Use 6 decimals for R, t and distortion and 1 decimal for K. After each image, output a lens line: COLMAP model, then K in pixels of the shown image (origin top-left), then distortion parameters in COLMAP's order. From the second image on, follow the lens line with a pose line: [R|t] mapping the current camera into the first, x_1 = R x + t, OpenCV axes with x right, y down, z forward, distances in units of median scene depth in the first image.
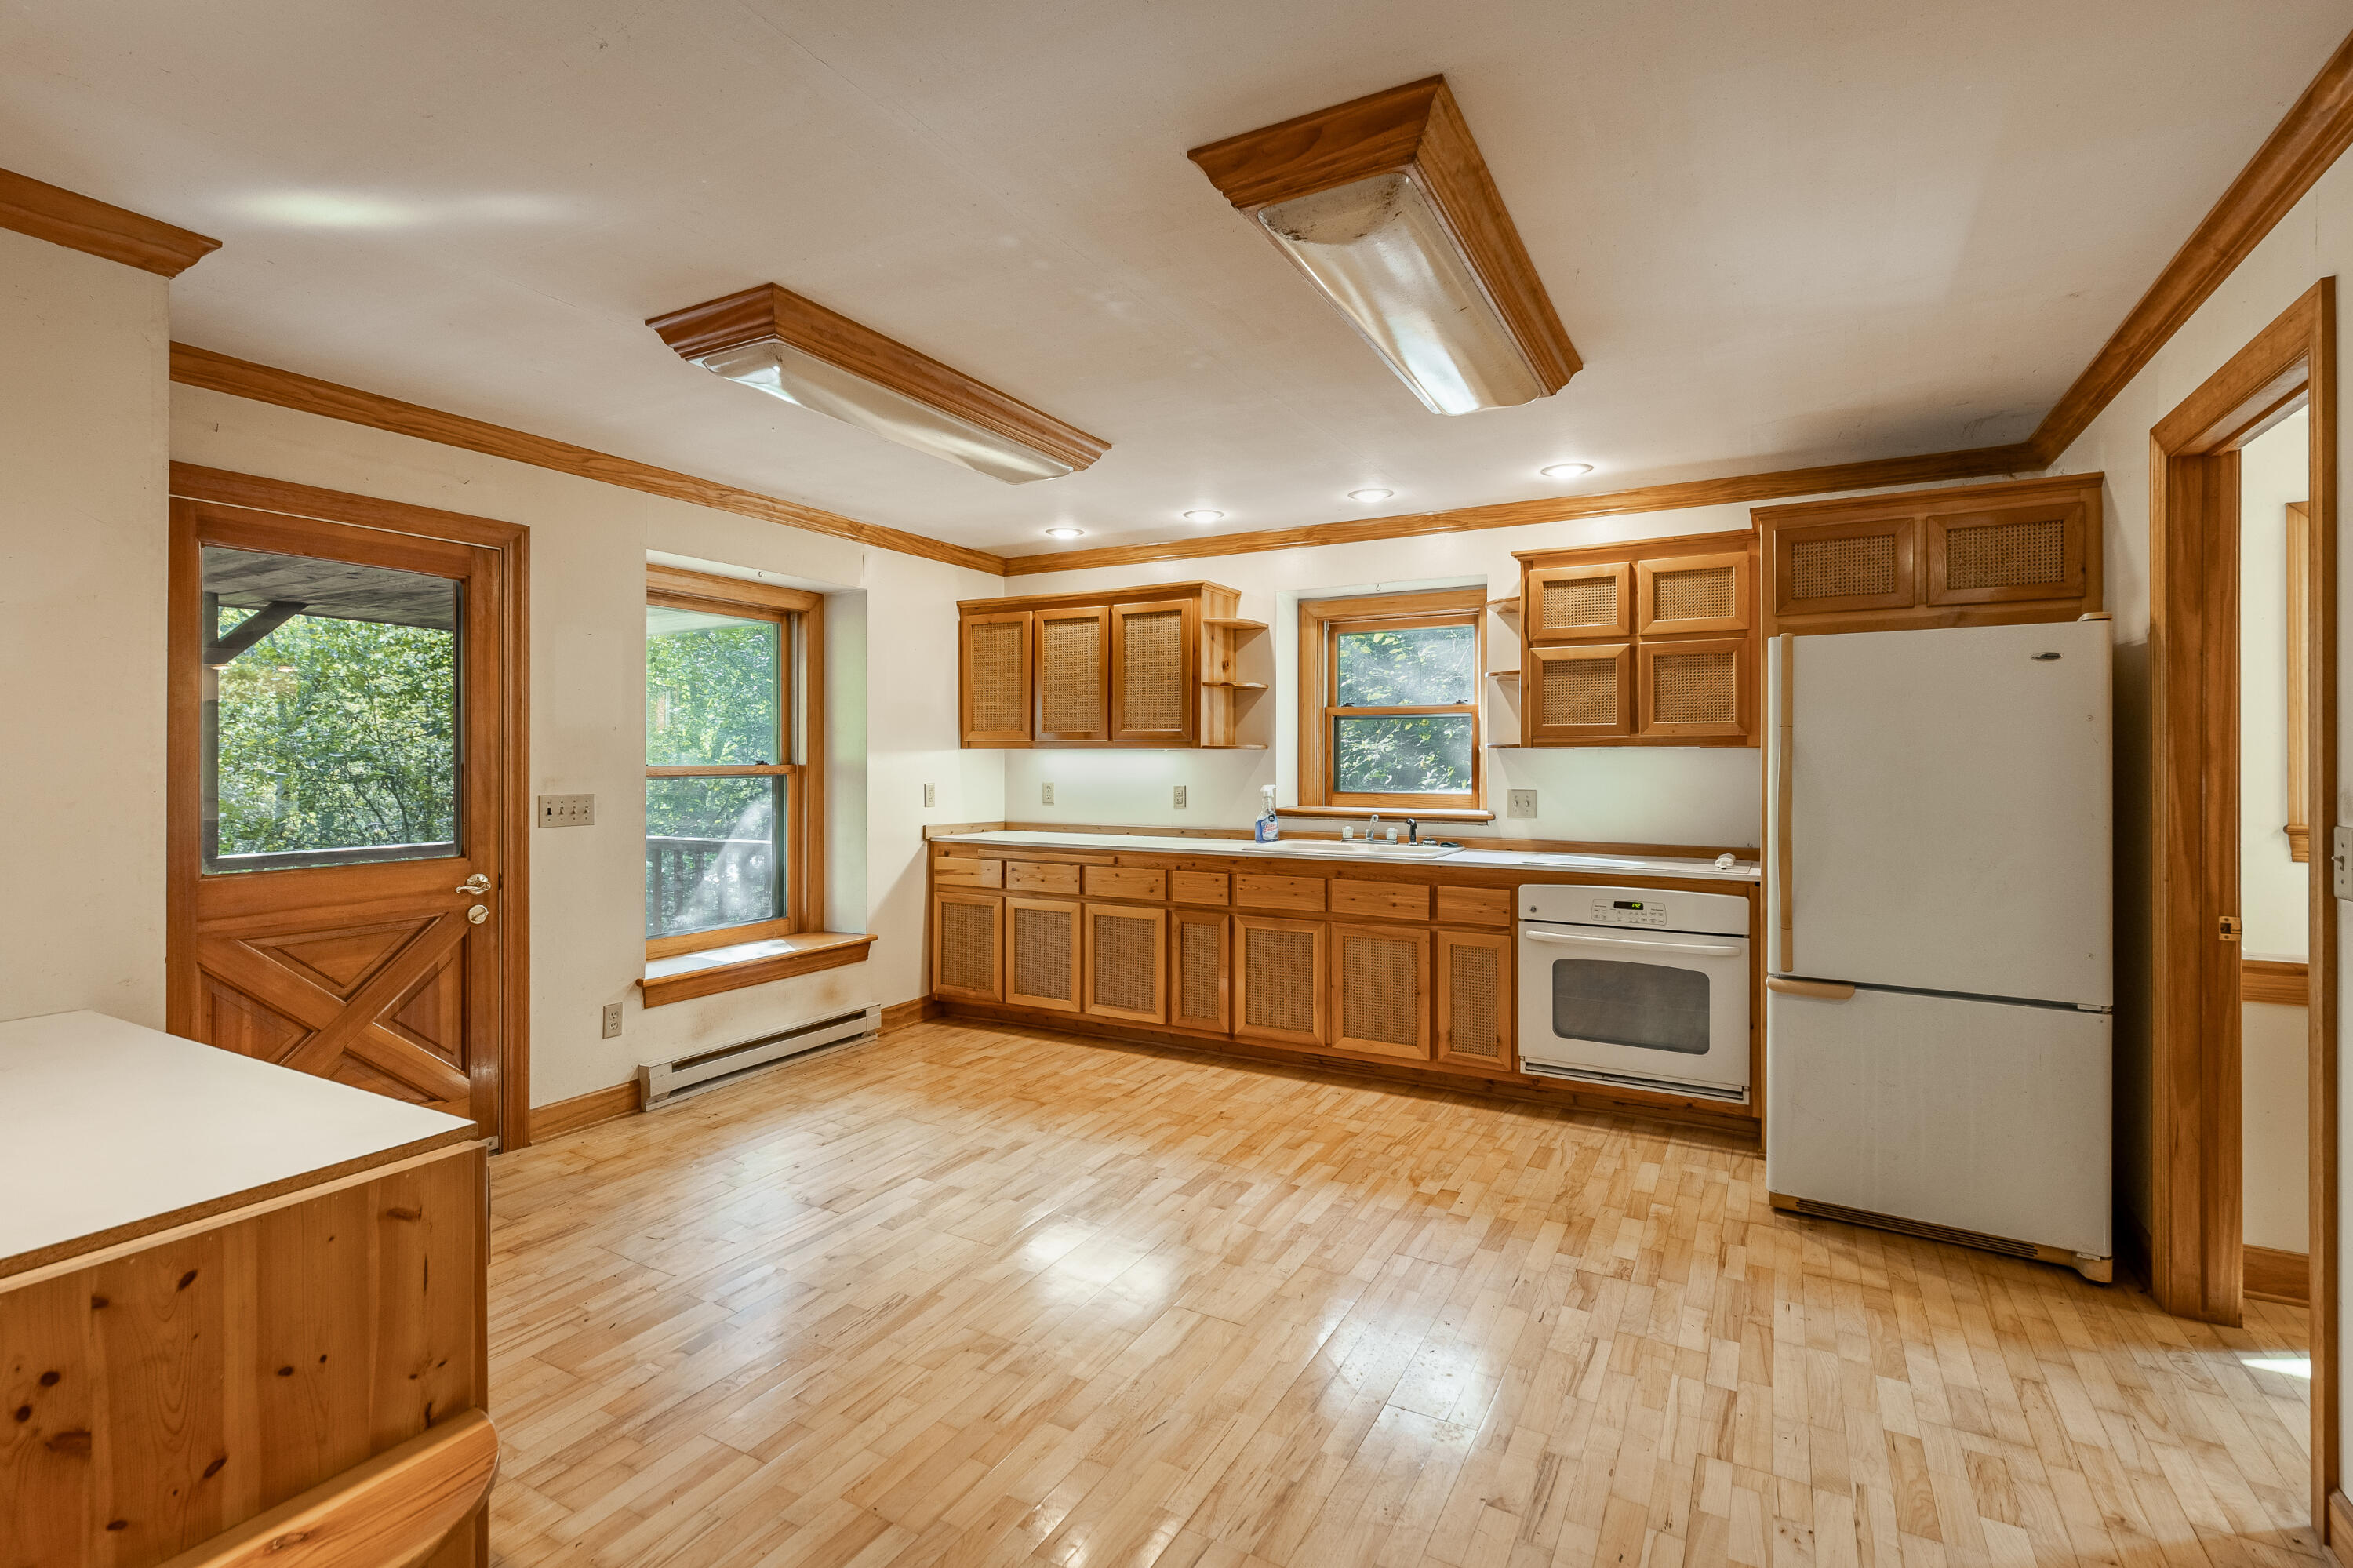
lens RADIAL K [[1078.6, 0, 1160.6], [0, 1078.6, 759.9], [0, 0, 1]] dist [0.002160, -0.001322]
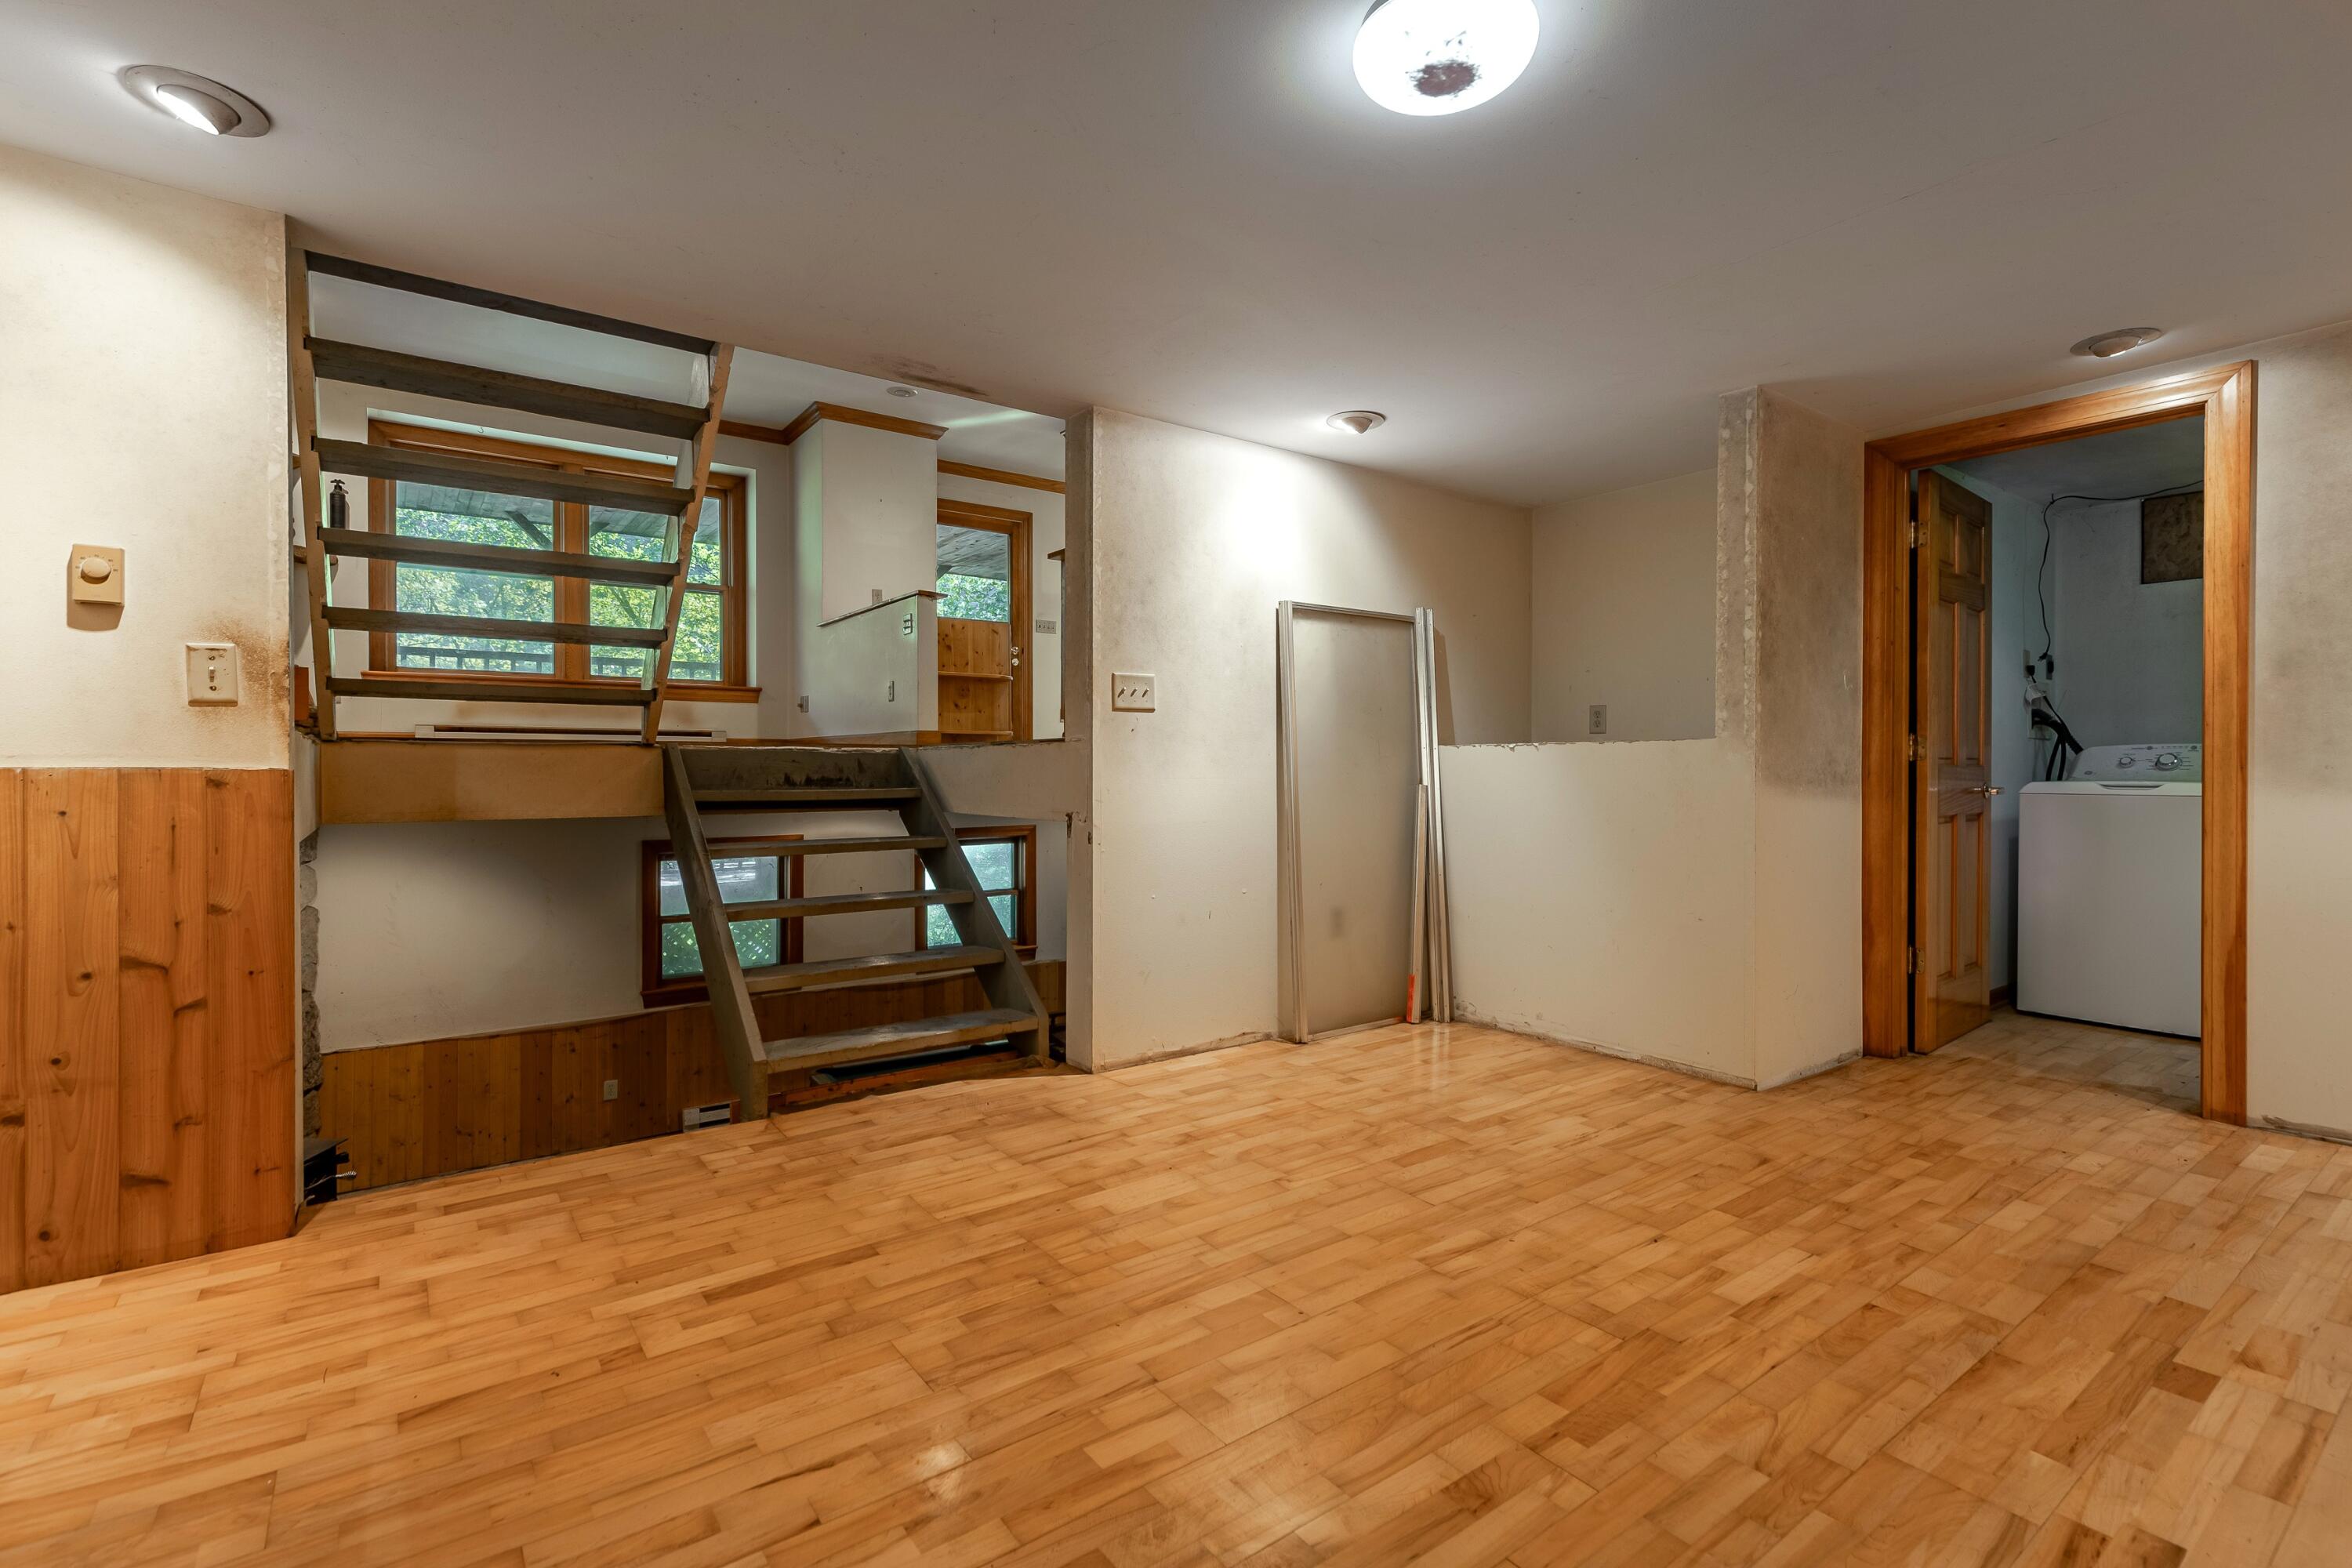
lens RADIAL K [[1078.1, 0, 1171.6], [0, 1078.1, 767.3], [0, 0, 1]] dist [0.002160, -0.001322]
pose [[0.907390, 0.004327, -0.420267, 0.995516], [-0.005598, 0.999983, -0.001791, 0.489738], [0.420252, 0.003978, 0.907399, -1.484552]]
